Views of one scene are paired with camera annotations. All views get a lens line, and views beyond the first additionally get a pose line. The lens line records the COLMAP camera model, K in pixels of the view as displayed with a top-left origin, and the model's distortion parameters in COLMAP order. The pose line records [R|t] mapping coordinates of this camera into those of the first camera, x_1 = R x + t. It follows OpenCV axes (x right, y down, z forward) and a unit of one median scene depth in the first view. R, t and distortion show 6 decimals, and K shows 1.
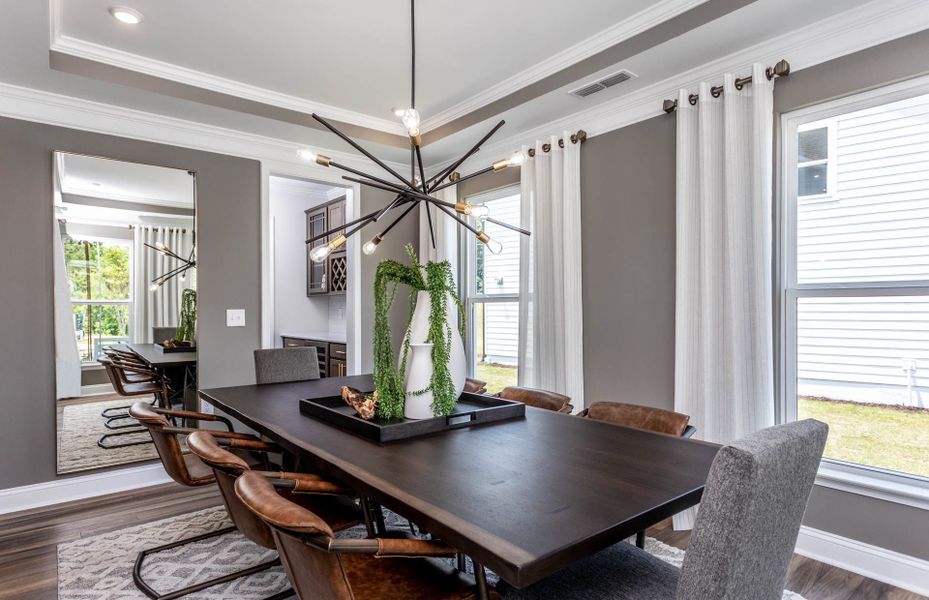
lens RADIAL K [[502.0, 0, 462.4], [0, 502.0, 305.7], [0, 0, 1]] dist [-0.002987, 0.000247]
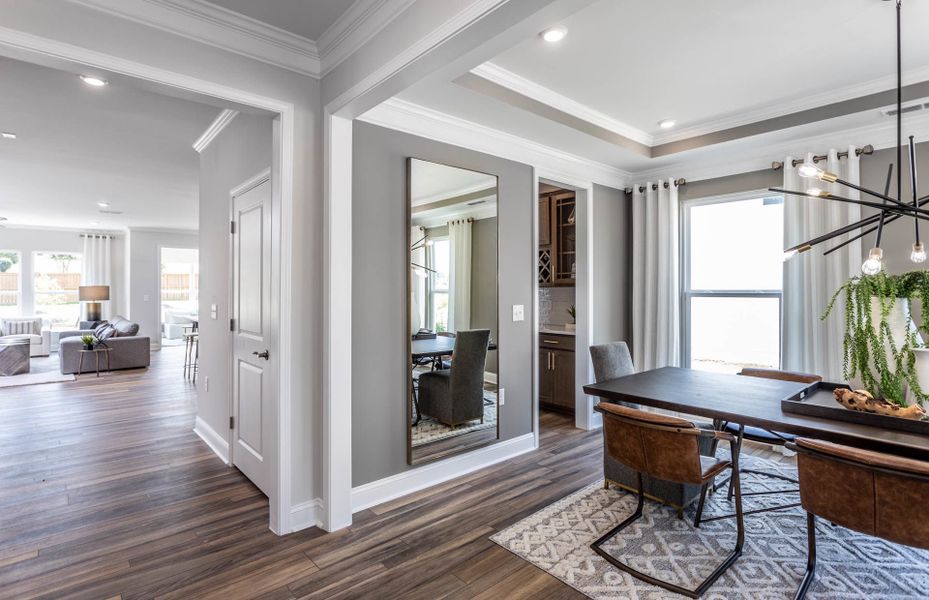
lens RADIAL K [[458.3, 0, 456.0], [0, 458.3, 280.8], [0, 0, 1]] dist [0.001291, 0.000415]
pose [[0.999574, -0.001299, 0.029146, -0.945298], [0.001625, 0.999936, -0.011183, -0.050324], [-0.029129, 0.011226, 0.999513, 0.041421]]
